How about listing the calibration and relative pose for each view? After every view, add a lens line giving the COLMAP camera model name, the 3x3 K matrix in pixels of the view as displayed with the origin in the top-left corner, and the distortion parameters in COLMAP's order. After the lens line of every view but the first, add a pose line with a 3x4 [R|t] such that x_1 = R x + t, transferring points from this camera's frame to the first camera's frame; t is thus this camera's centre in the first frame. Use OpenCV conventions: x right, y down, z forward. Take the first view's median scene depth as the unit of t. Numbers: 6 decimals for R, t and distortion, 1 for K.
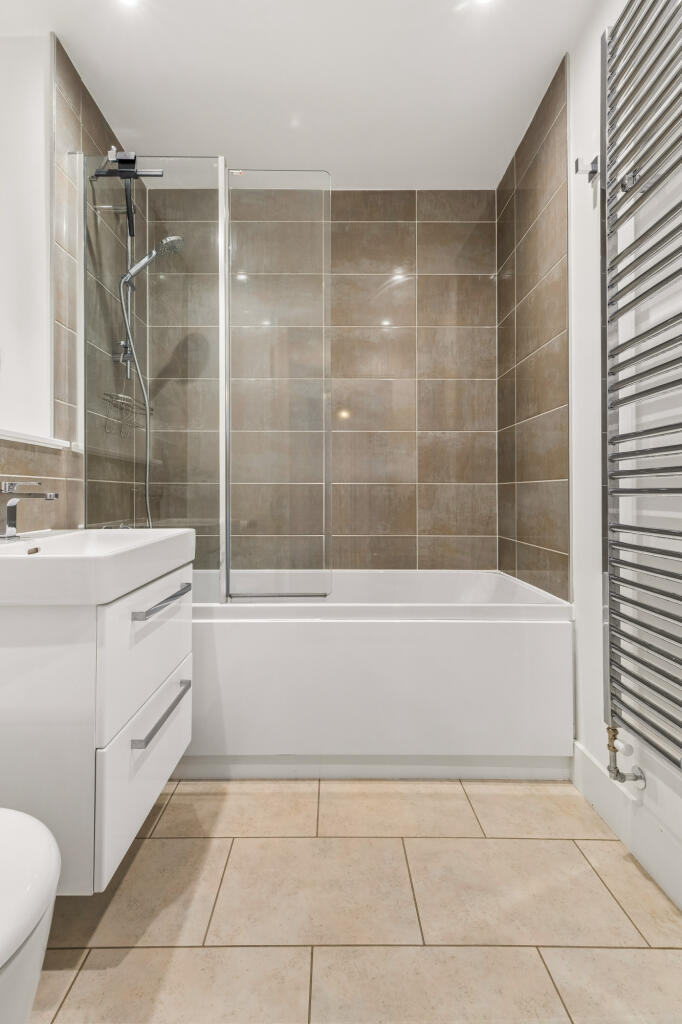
lens RADIAL K [[459.5, 0, 337.7], [0, 459.5, 500.6], [0, 0, 1]] dist [0.002906, 0.000866]
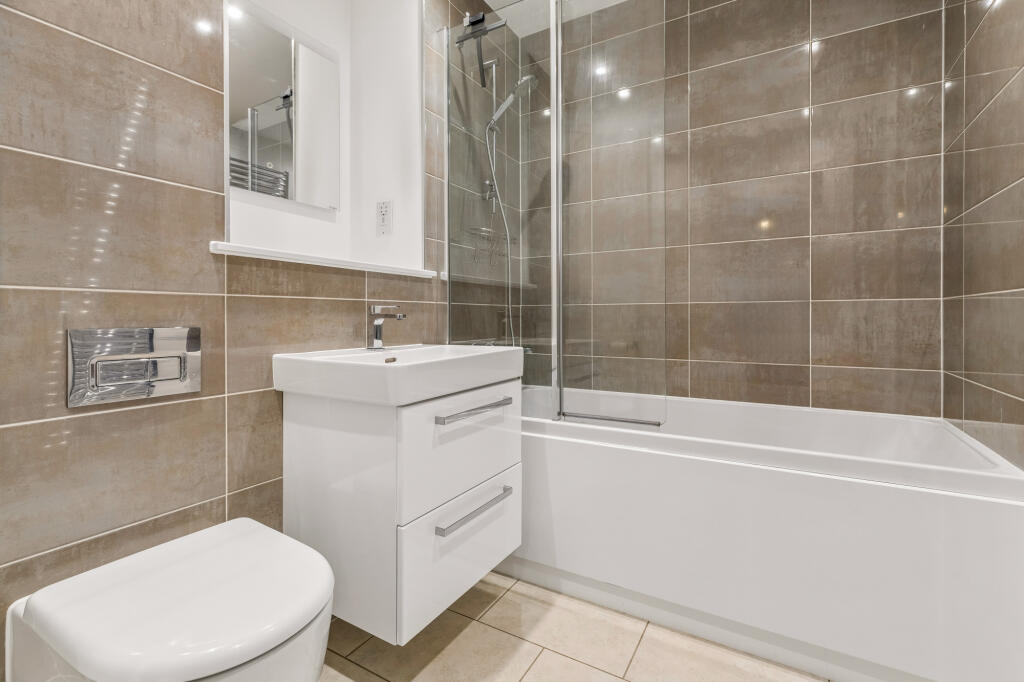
lens RADIAL K [[459.5, 0, 527.7], [0, 459.5, 323.9], [0, 0, 1]] dist [0.002906, 0.000866]
pose [[0.867152, 0.003412, -0.498031, 0.211558], [-0.002874, 0.999994, 0.001848, 0.005099], [0.498034, -0.000171, 0.867157, 0.074626]]
